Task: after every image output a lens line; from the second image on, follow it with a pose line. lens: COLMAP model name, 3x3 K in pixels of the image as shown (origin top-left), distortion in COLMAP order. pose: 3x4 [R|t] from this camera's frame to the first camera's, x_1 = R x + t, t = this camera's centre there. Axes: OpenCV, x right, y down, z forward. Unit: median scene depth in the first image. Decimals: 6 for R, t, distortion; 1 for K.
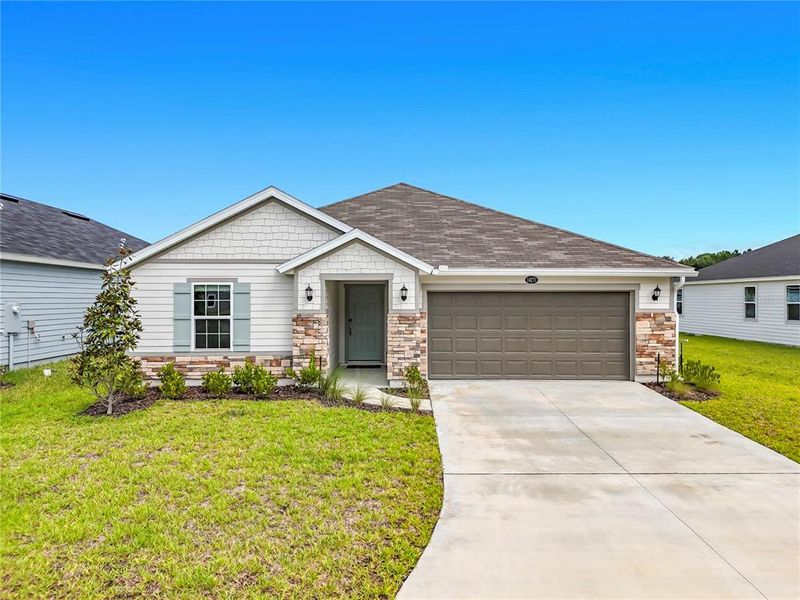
lens RADIAL K [[601.8, 0, 400.5], [0, 601.8, 349.7], [0, 0, 1]] dist [0.034620, -0.001212]
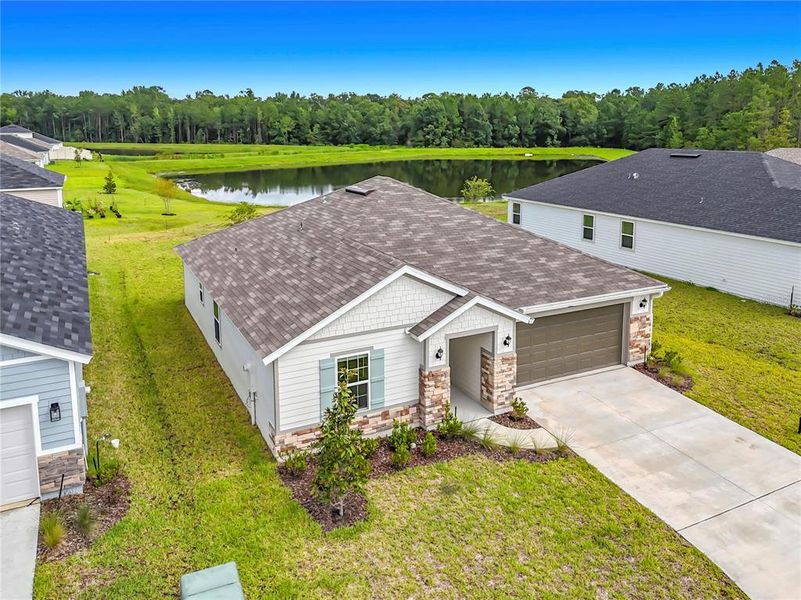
lens RADIAL K [[633.4, 0, 400.8], [0, 633.4, 273.6], [0, 0, 1]] dist [0.042206, -0.000611]
pose [[0.899190, -0.107689, 0.424099, -0.696836], [0.043116, 0.986331, 0.159038, -0.428355], [-0.435428, -0.124720, 0.891542, -0.029954]]
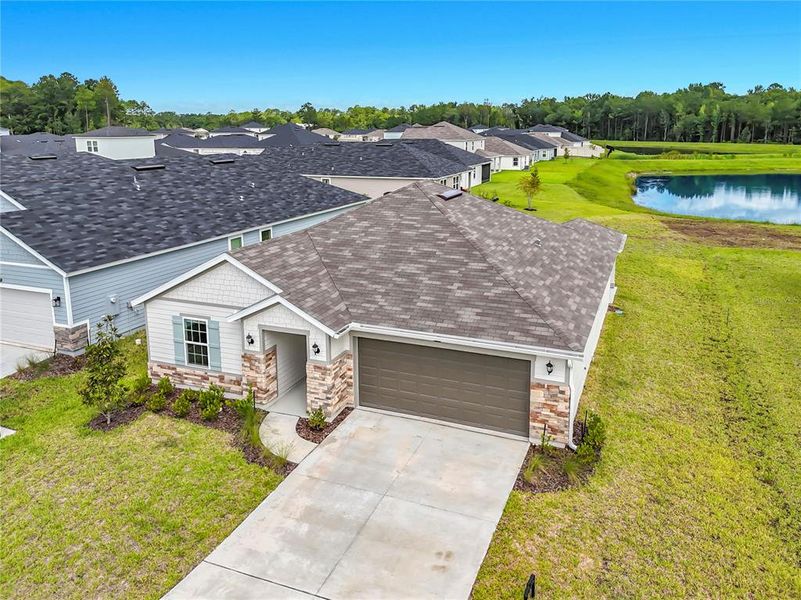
lens RADIAL K [[614.6, 0, 400.5], [0, 614.6, 300.0], [0, 0, 1]] dist [0.032879, -0.000792]
pose [[0.918437, 0.102580, -0.382034, 0.605690], [-0.026131, 0.979414, 0.200161, -0.428853], [0.394702, -0.173853, 0.902211, -0.025969]]
